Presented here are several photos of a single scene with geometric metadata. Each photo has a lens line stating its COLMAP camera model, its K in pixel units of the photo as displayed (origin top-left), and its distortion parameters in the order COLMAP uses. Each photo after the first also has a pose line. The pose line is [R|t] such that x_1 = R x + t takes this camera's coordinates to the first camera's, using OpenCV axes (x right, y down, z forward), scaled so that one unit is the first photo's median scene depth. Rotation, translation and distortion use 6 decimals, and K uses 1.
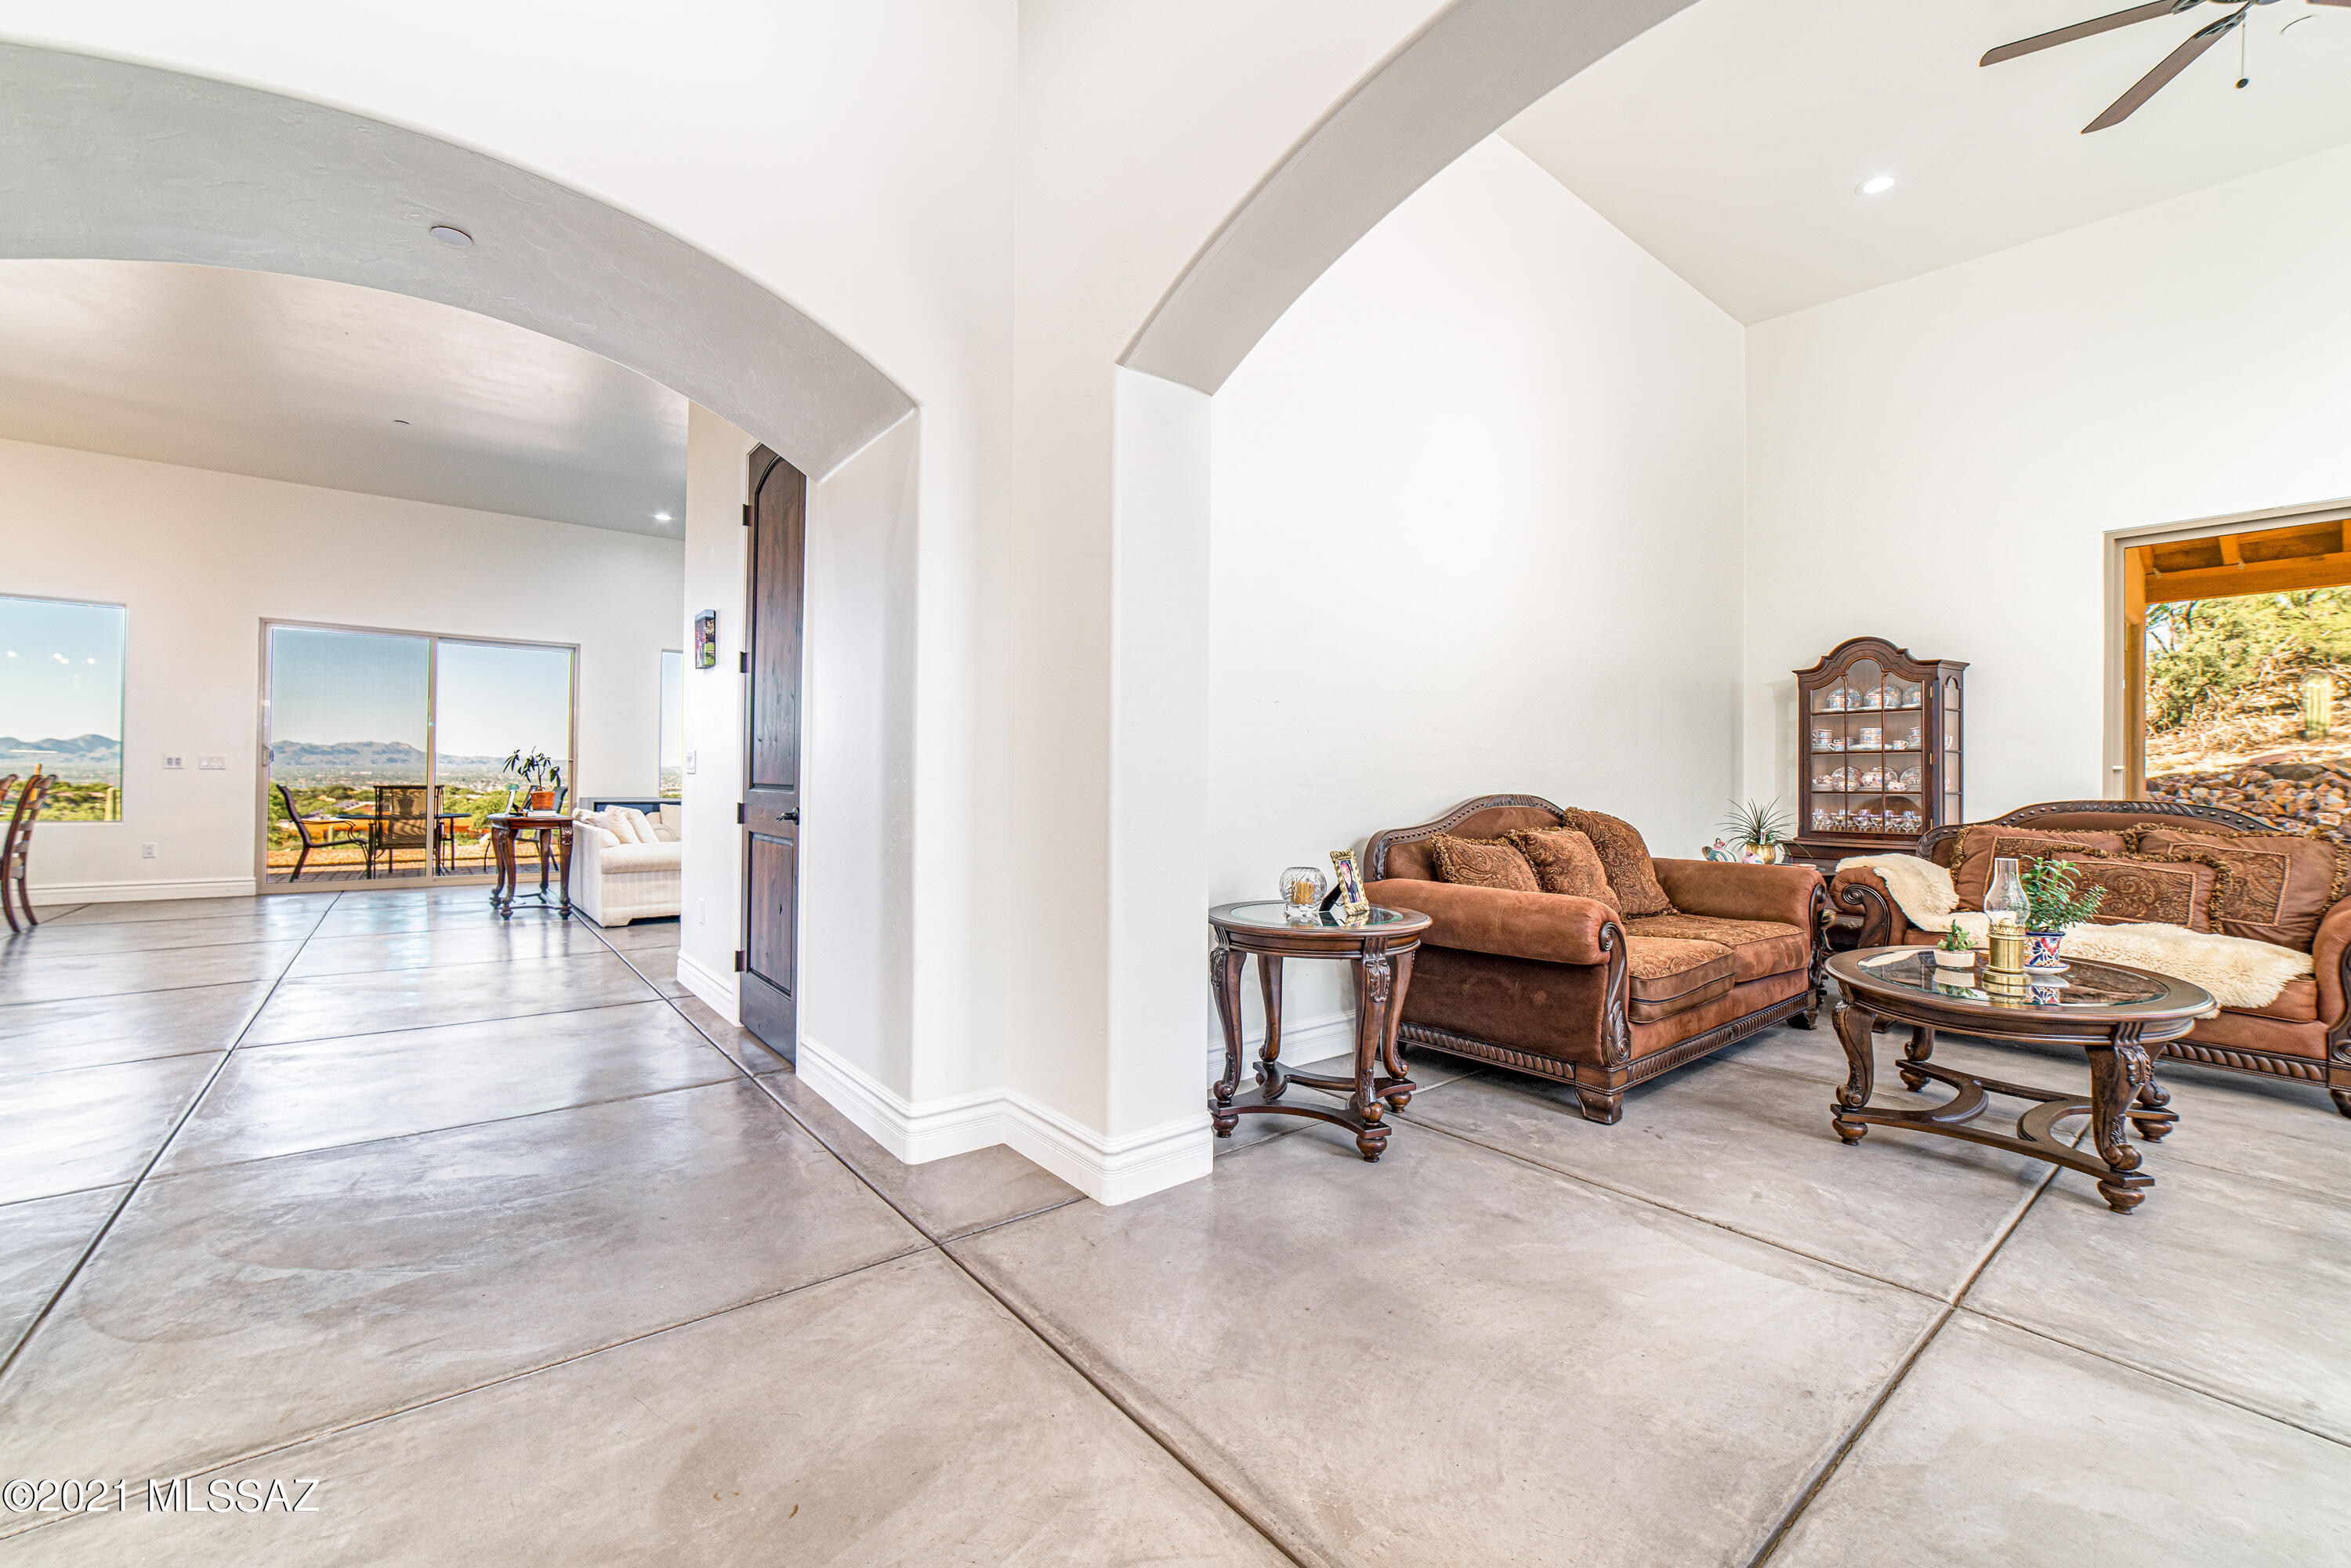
lens RADIAL K [[927.9, 0, 1170.6], [0, 927.9, 781.0], [0, 0, 1]] dist [0.000961, -0.000022]
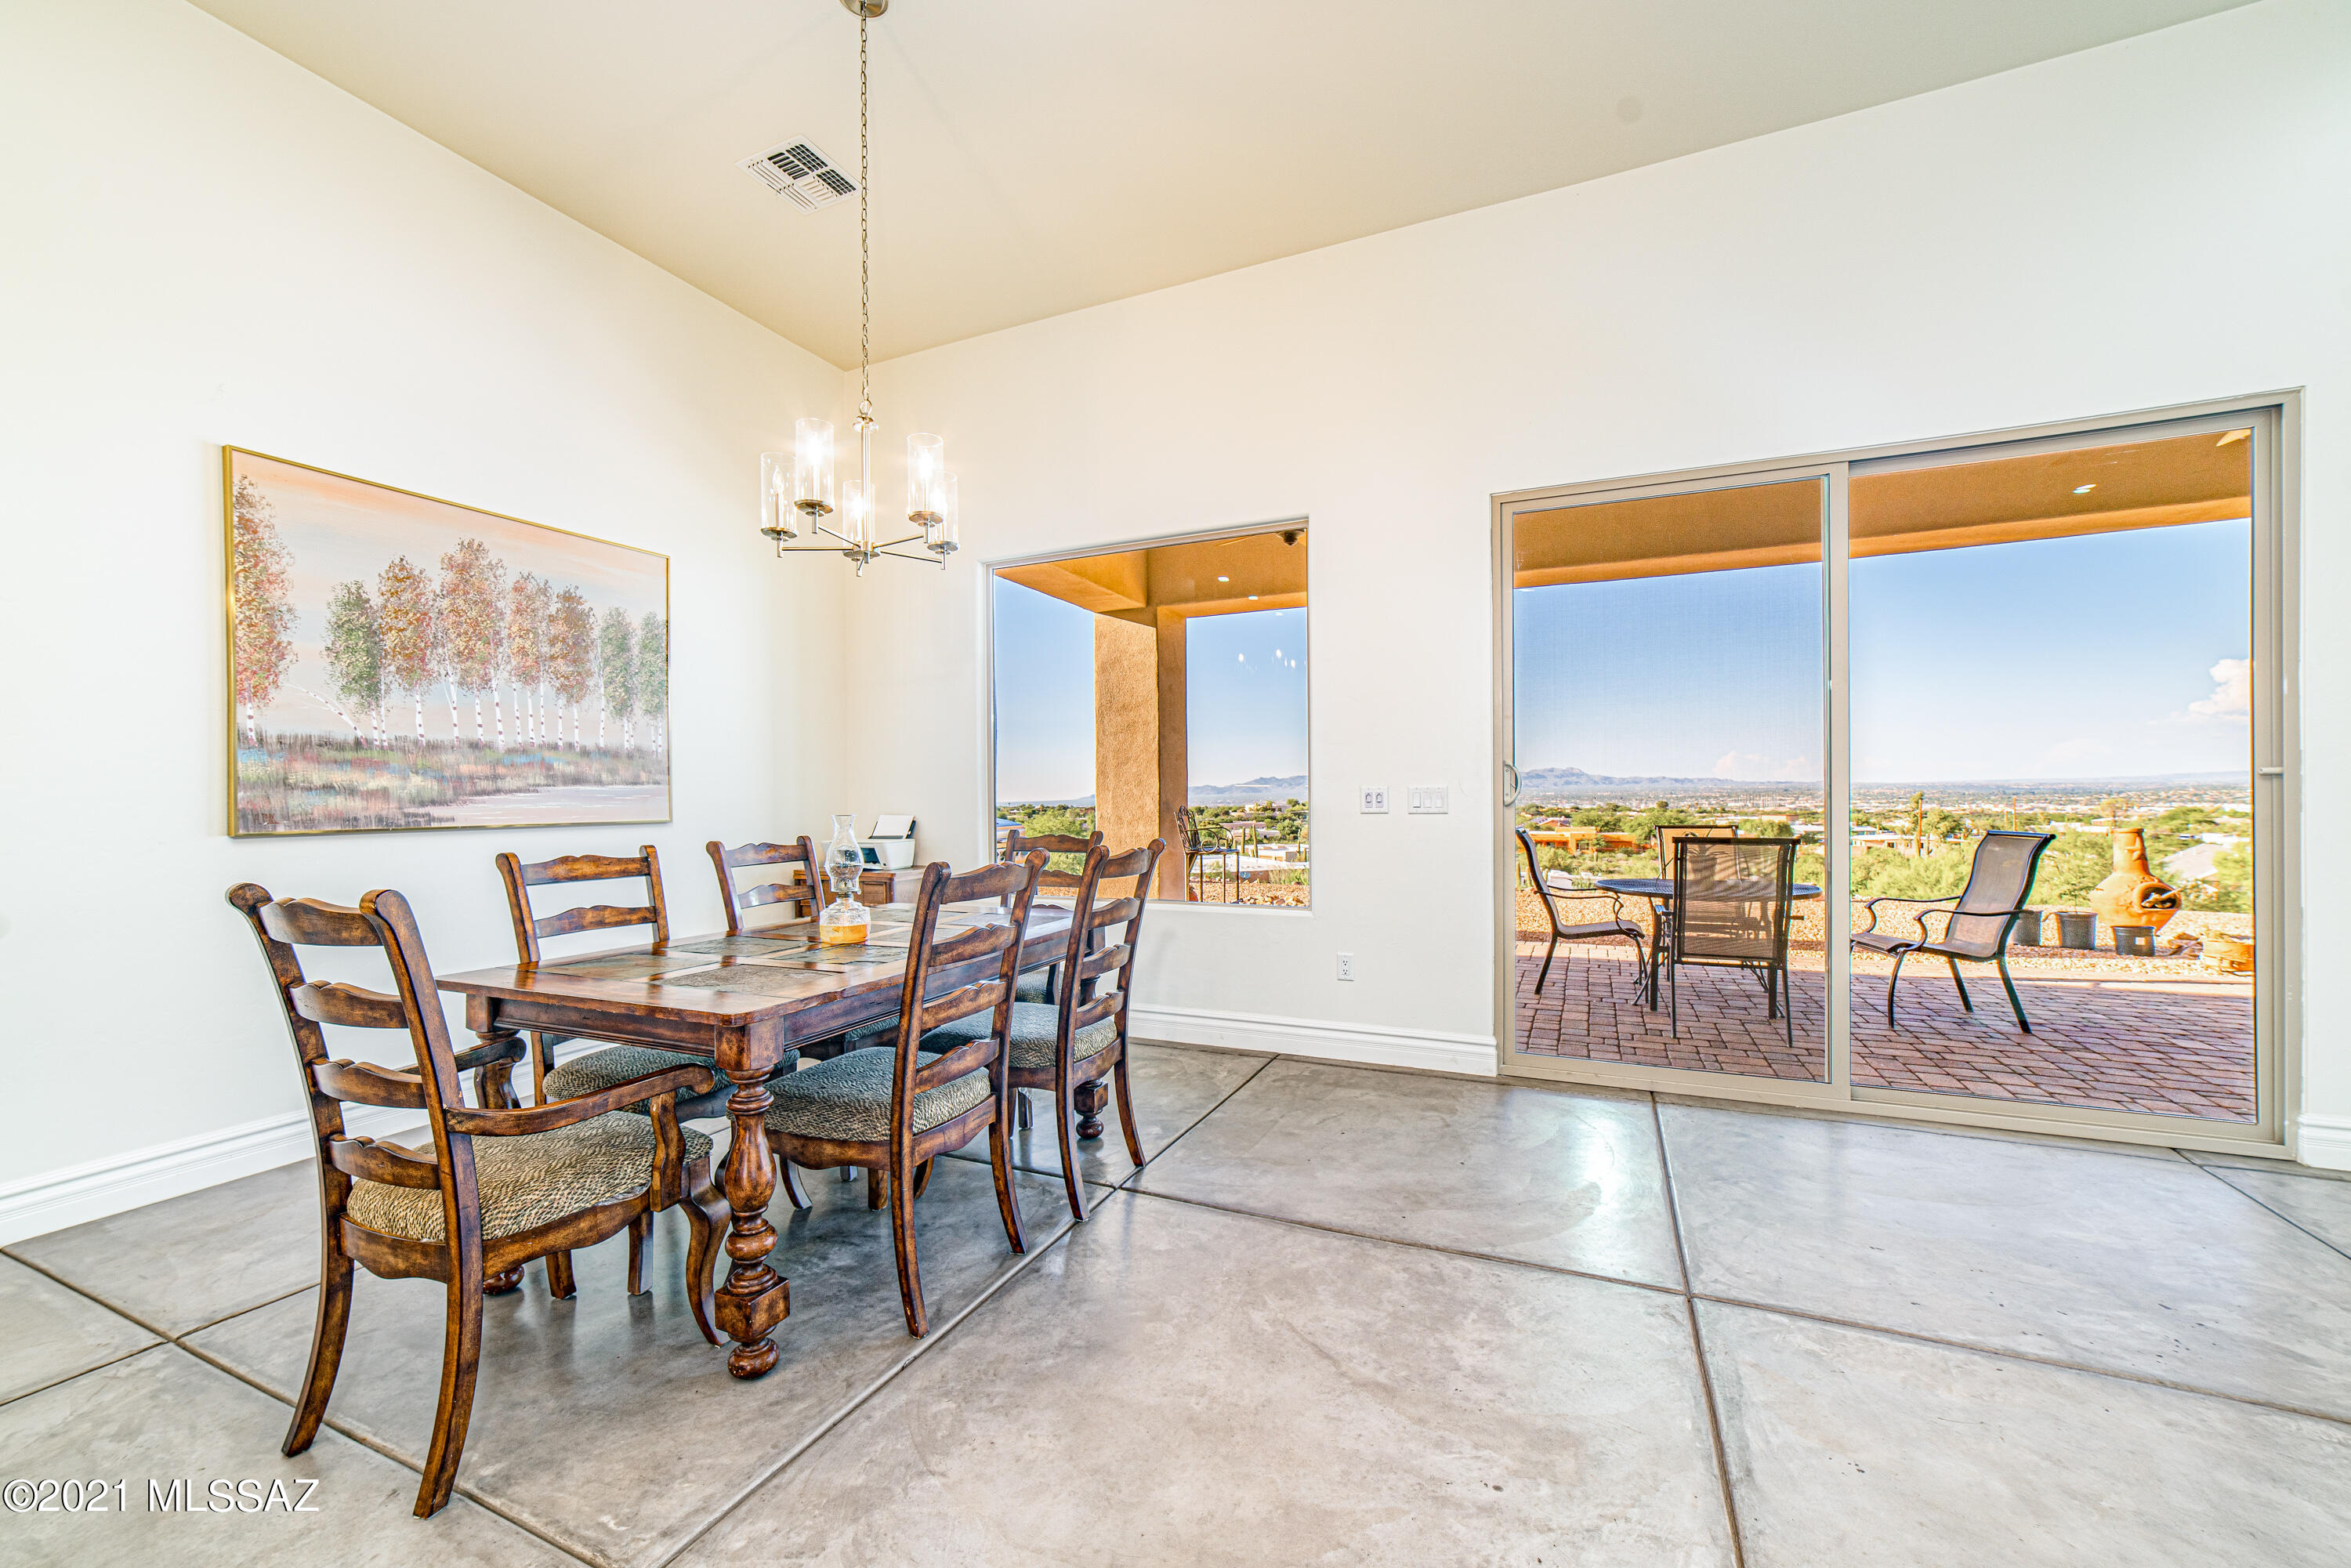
lens RADIAL K [[926.7, 0, 1172.2], [0, 926.7, 795.2], [0, 0, 1]] dist [0.001675, 0.000250]
pose [[0.452280, -0.012924, -0.891782, -0.663837], [0.010007, 0.999906, -0.009416, -0.020066], [0.891820, -0.004665, 0.452367, 0.666400]]
